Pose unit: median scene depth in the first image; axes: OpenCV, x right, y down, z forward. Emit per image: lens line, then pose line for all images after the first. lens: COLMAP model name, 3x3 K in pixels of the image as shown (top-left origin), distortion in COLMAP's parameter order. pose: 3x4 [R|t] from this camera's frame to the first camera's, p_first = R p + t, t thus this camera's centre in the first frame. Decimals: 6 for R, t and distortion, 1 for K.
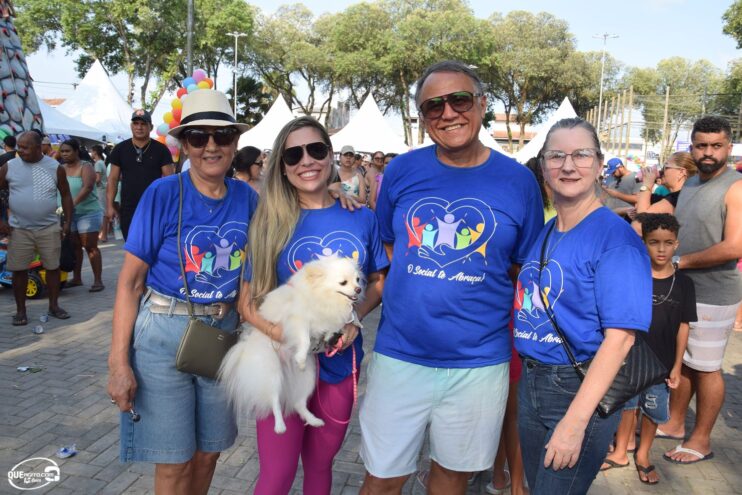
lens RADIAL K [[582.0, 0, 388.5], [0, 582.0, 249.3], [0, 0, 1]] dist [-0.103091, -0.001067]
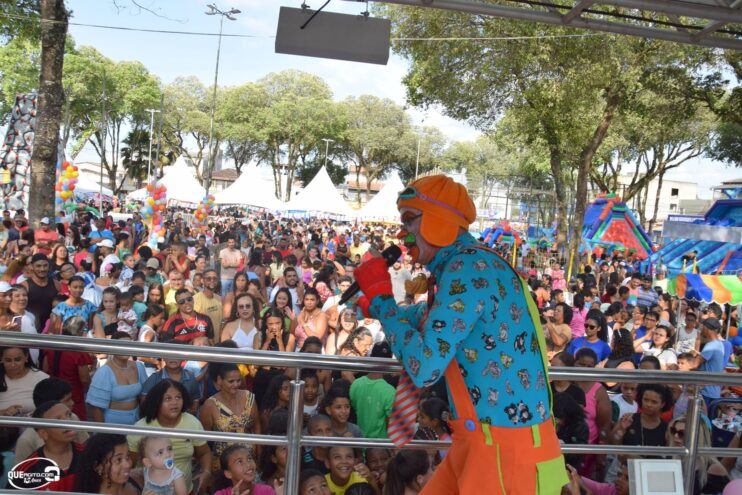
lens RADIAL K [[602.7, 0, 386.1], [0, 602.7, 246.6], [0, 0, 1]] dist [-0.181566, 0.155484]
pose [[0.973018, 0.029021, 0.228897, -0.046062], [-0.014148, 0.997696, -0.066351, 0.017430], [-0.230295, 0.061322, 0.971187, -0.447418]]
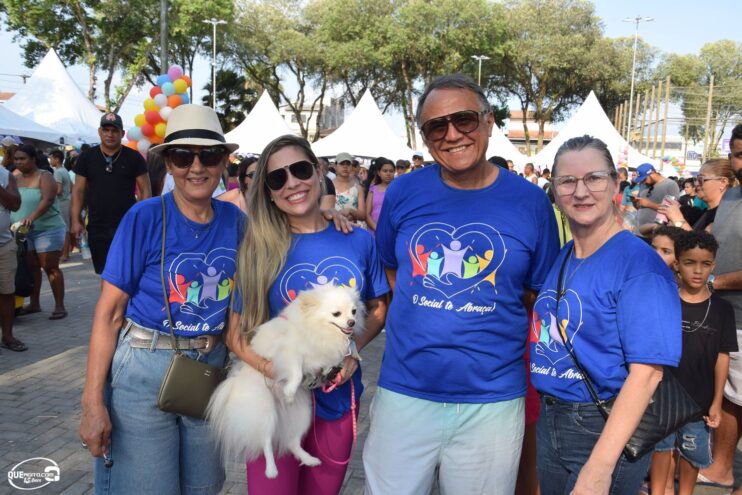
lens RADIAL K [[663.0, 0, 385.0], [0, 663.0, 261.9], [0, 0, 1]] dist [-0.082271, 0.103671]
pose [[0.999966, -0.005115, -0.006498, -0.000270], [0.005082, 0.999974, -0.005084, -0.001815], [0.006524, 0.005050, 0.999966, -0.004414]]
